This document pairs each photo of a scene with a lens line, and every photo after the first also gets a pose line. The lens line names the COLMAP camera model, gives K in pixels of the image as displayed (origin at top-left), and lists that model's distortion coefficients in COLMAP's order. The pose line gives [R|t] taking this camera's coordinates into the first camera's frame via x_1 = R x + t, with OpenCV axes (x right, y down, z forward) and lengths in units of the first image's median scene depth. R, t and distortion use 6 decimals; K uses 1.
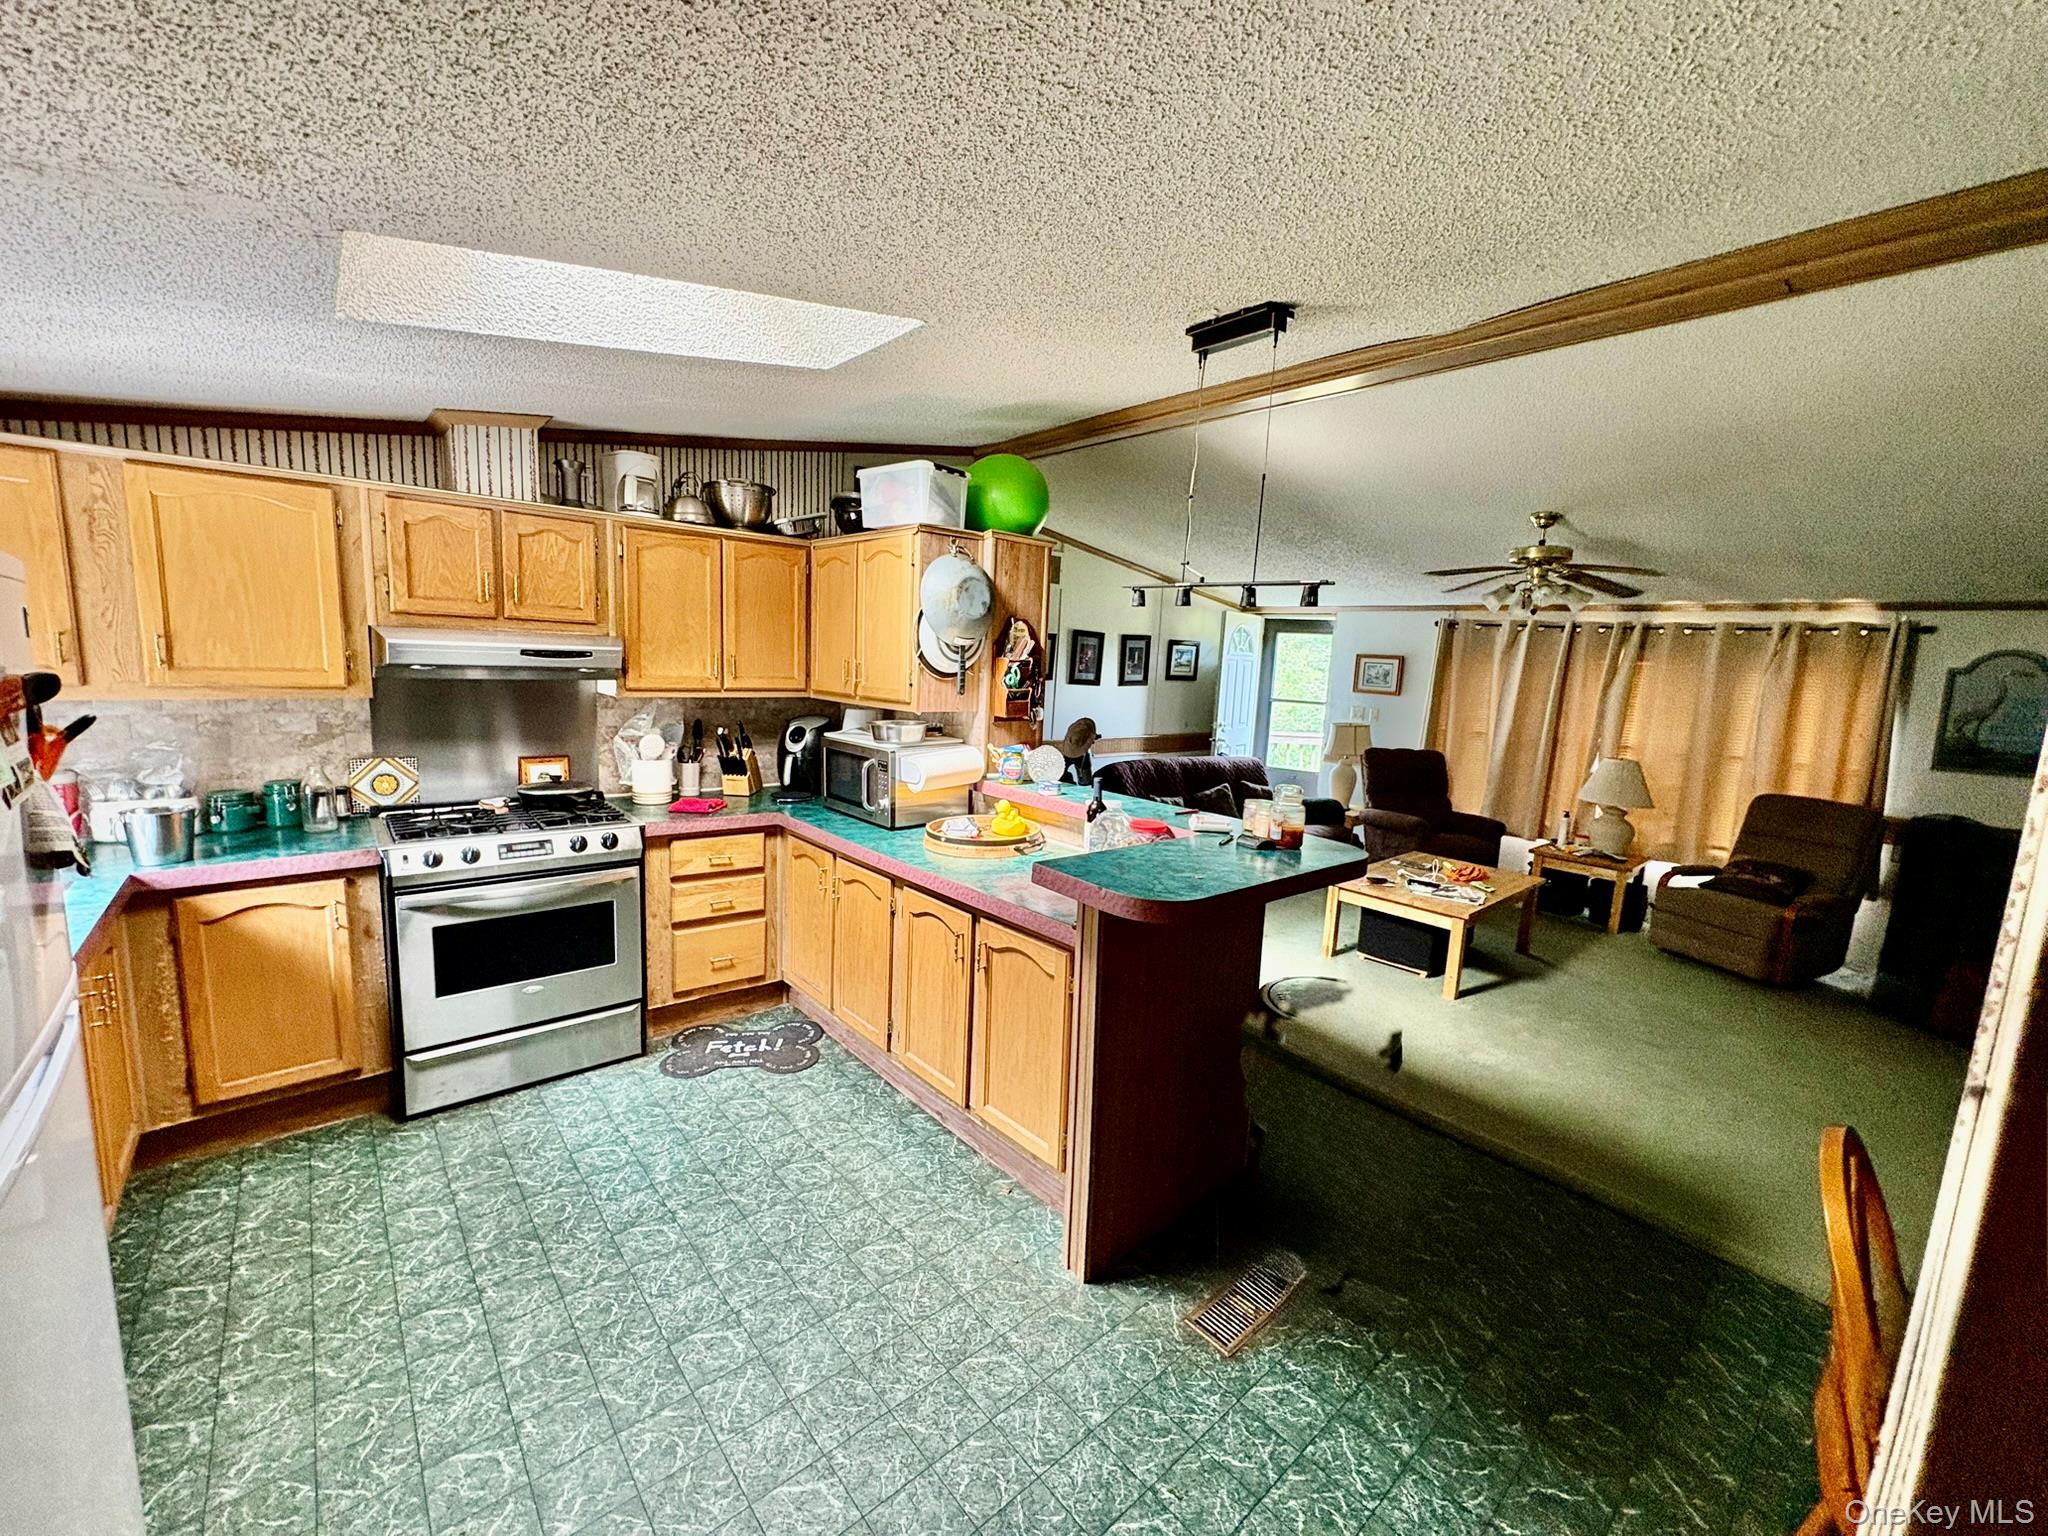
lens RADIAL K [[816.5, 0, 1024.7], [0, 816.5, 768.8], [0, 0, 1]] dist [0.001245, -0.000336]
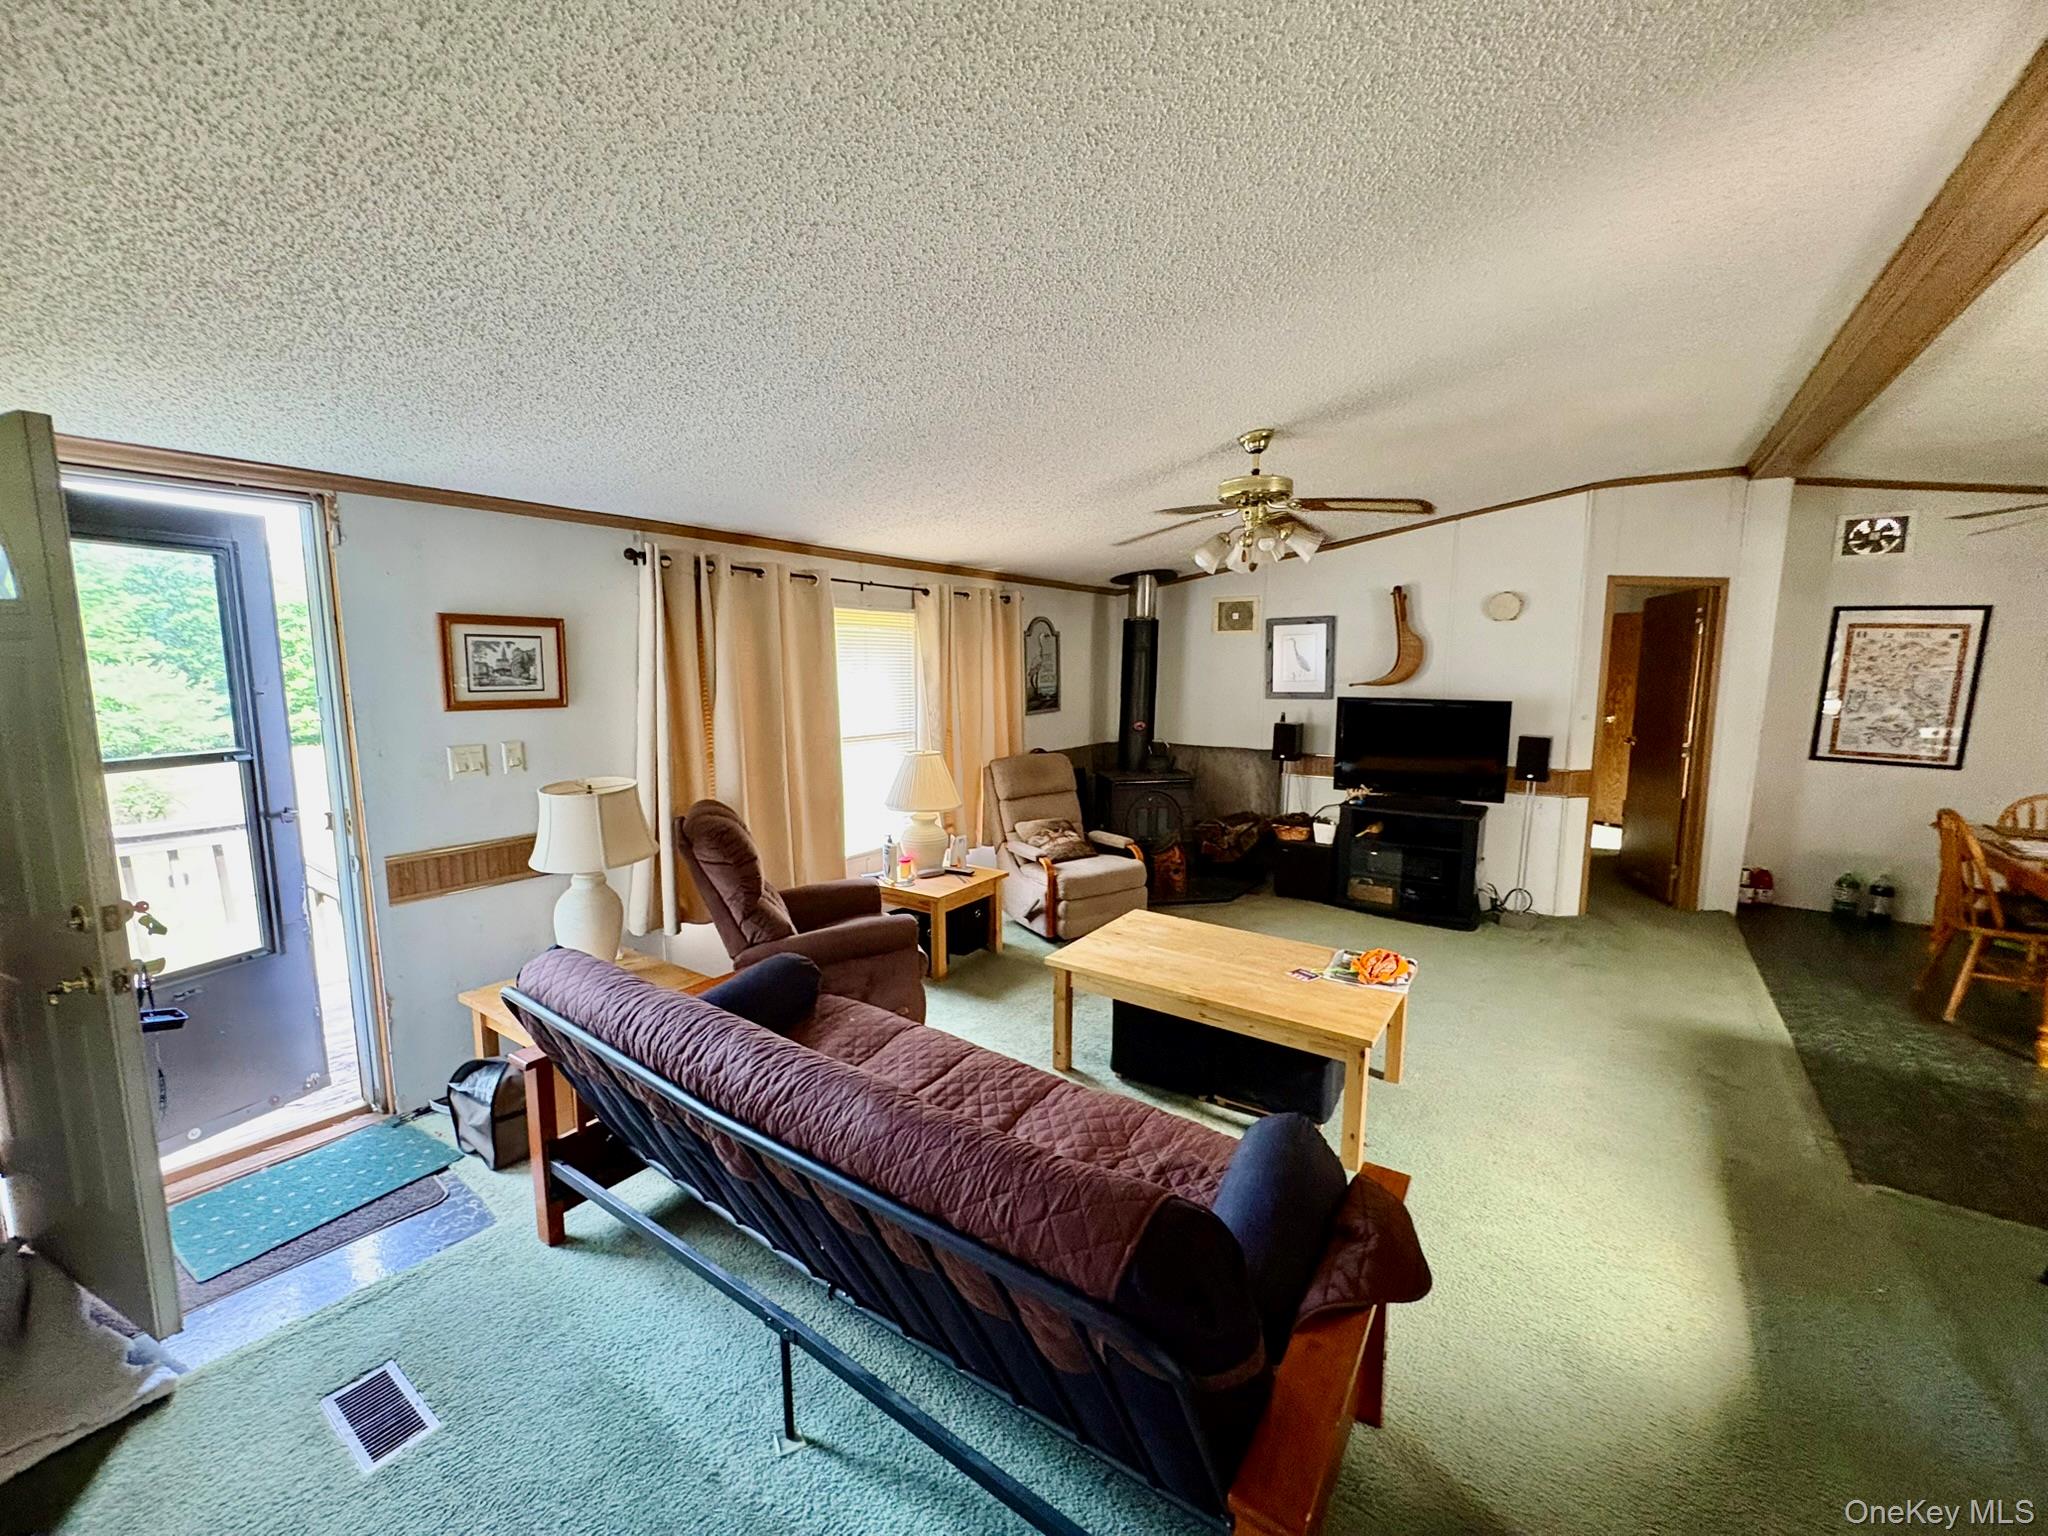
lens RADIAL K [[816.5, 0, 1021.4], [0, 816.5, 764.0], [0, 0, 1]] dist [0.001245, -0.000336]
pose [[-0.230078, -0.175212, 0.957269, -0.099155], [0.121379, 0.970811, 0.206864, -0.278409], [-0.965573, 0.163787, -0.202096, 1.945717]]
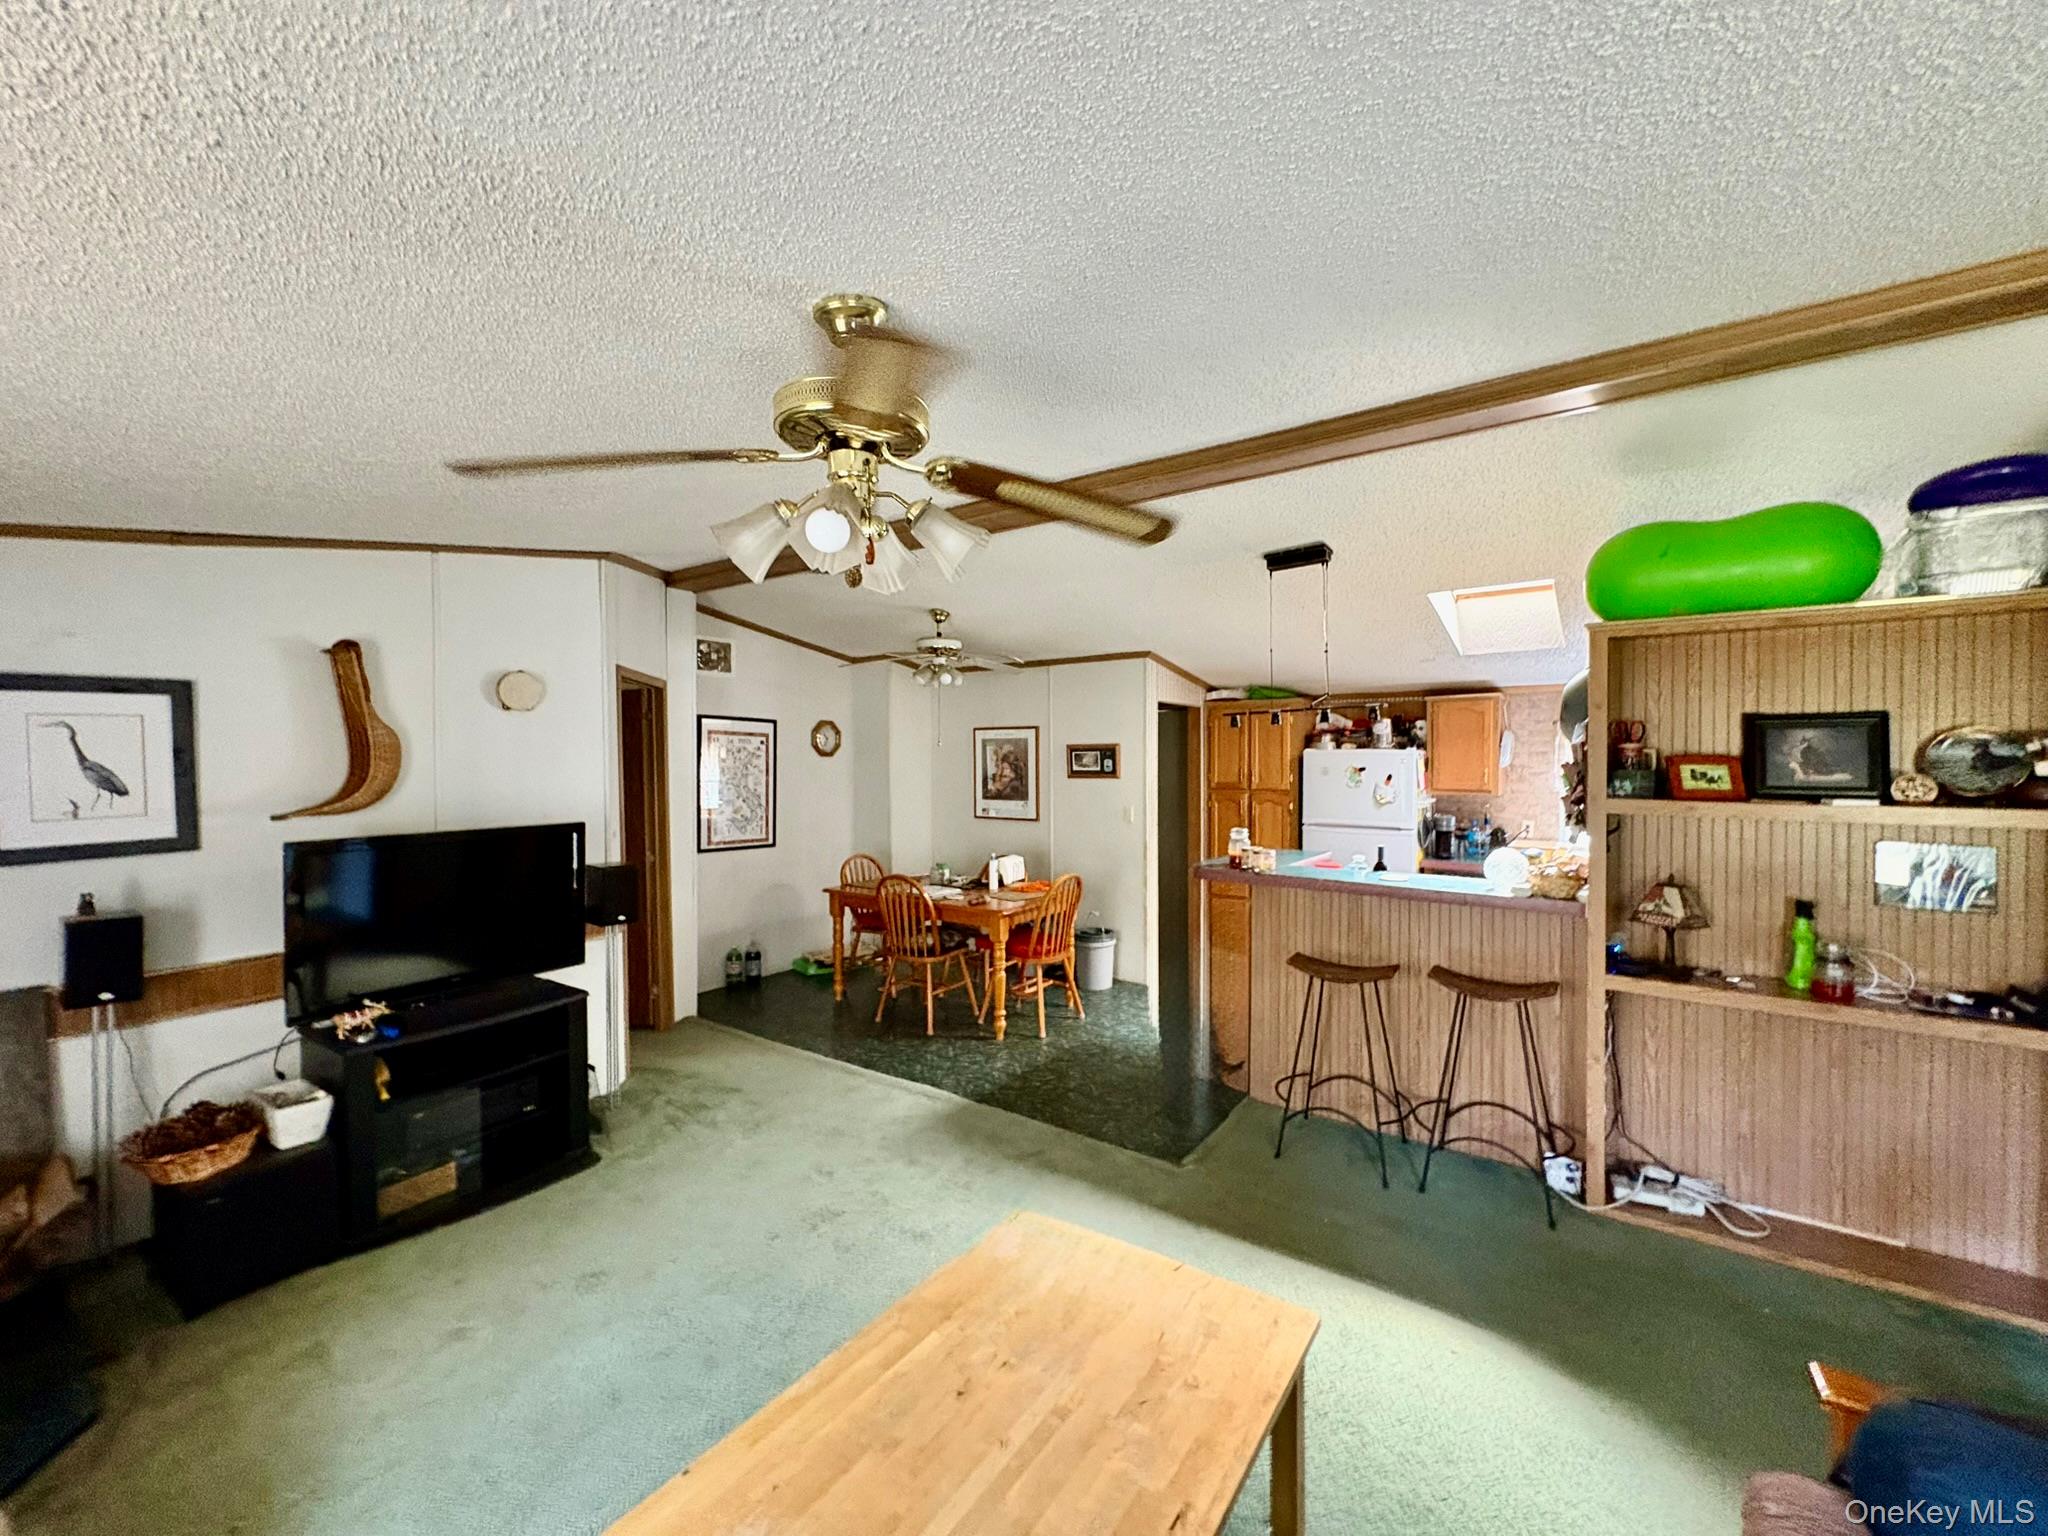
lens RADIAL K [[816.5, 0, 1019.6], [0, 816.5, 766.1], [0, 0, 1]] dist [0.001245, -0.000336]
pose [[-0.971439, -0.041357, -0.233657, 0.893891], [-0.074266, 0.988215, 0.133853, -0.230619], [0.225367, 0.147383, -0.963062, 1.923695]]
